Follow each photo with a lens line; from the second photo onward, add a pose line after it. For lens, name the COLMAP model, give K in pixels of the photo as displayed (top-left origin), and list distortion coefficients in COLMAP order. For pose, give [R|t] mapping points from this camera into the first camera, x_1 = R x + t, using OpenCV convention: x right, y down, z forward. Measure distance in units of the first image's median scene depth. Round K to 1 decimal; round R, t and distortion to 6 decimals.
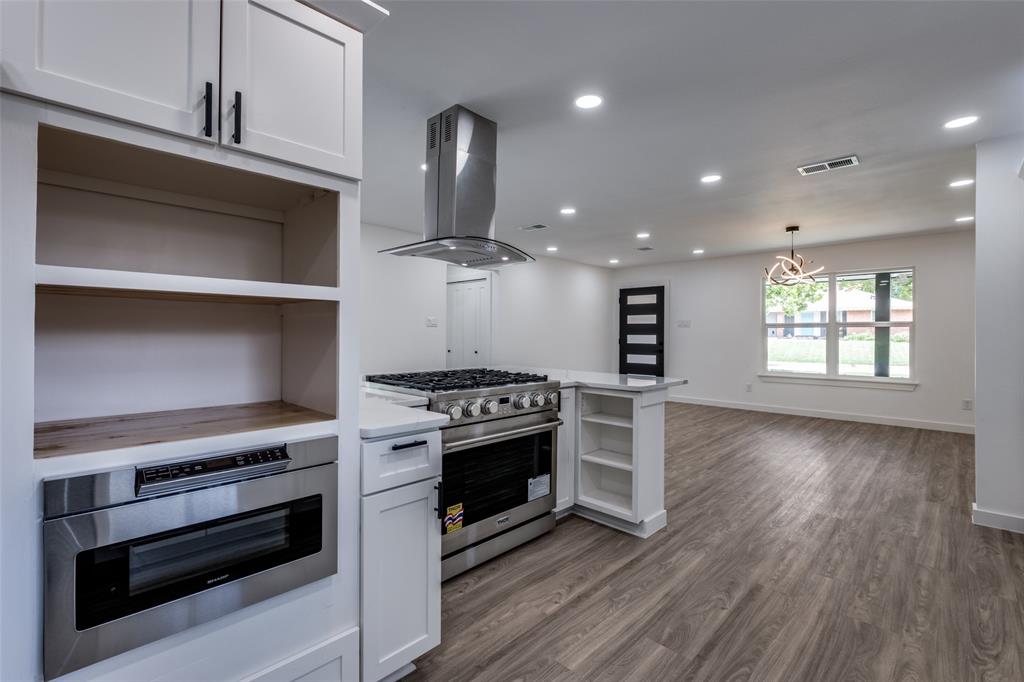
lens RADIAL K [[444.8, 0, 516.7], [0, 444.8, 340.1], [0, 0, 1]] dist [-0.000676, -0.000709]
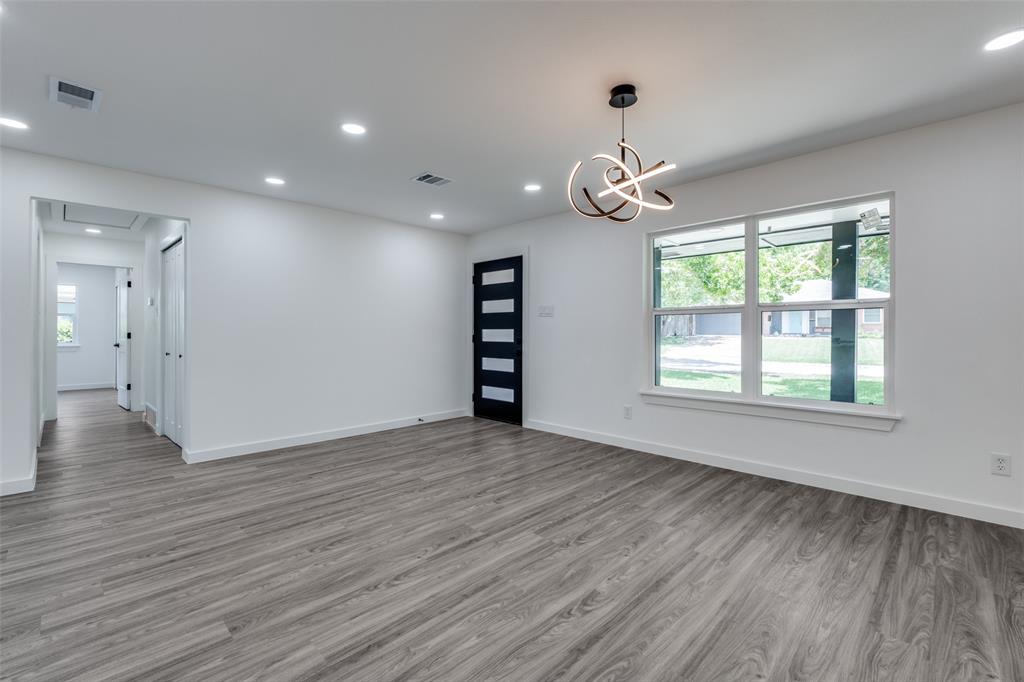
lens RADIAL K [[444.8, 0, 504.2], [0, 444.8, 341.0], [0, 0, 1]] dist [-0.000676, -0.000709]
pose [[0.999952, -0.002819, -0.009394, 0.299518], [0.002862, 0.999986, 0.004518, 0.003579], [0.009381, -0.004545, 0.999946, 0.321112]]
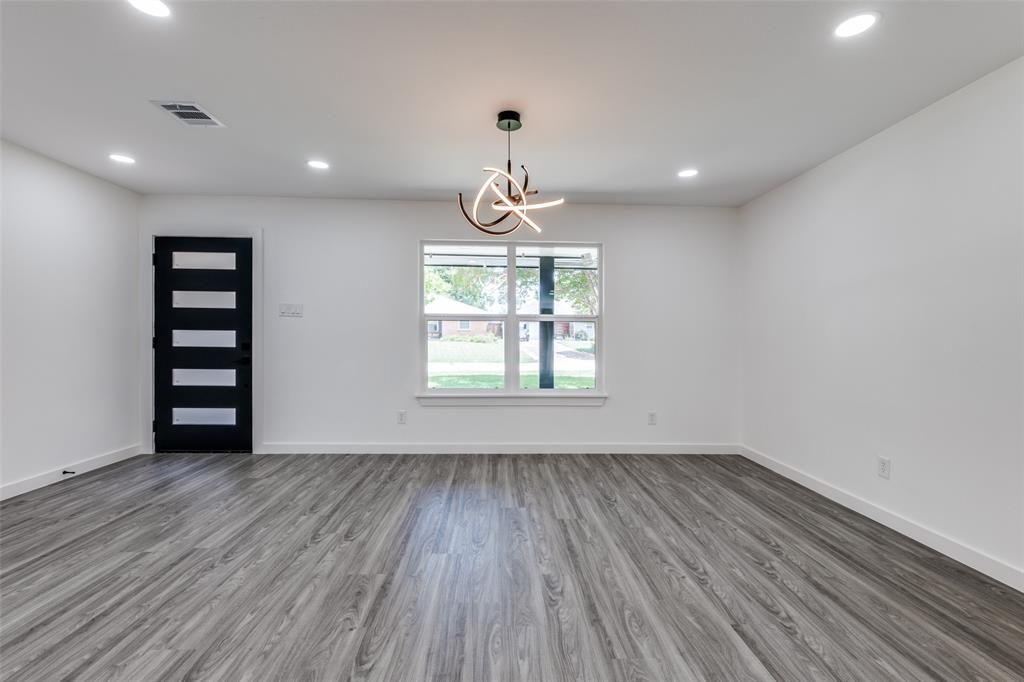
lens RADIAL K [[444.8, 0, 526.3], [0, 444.8, 342.9], [0, 0, 1]] dist [-0.000676, -0.000709]
pose [[0.685365, -0.002628, 0.728195, 0.162971], [0.001783, 0.999997, 0.001932, 0.002744], [-0.728198, -0.000026, 0.685367, 0.383629]]
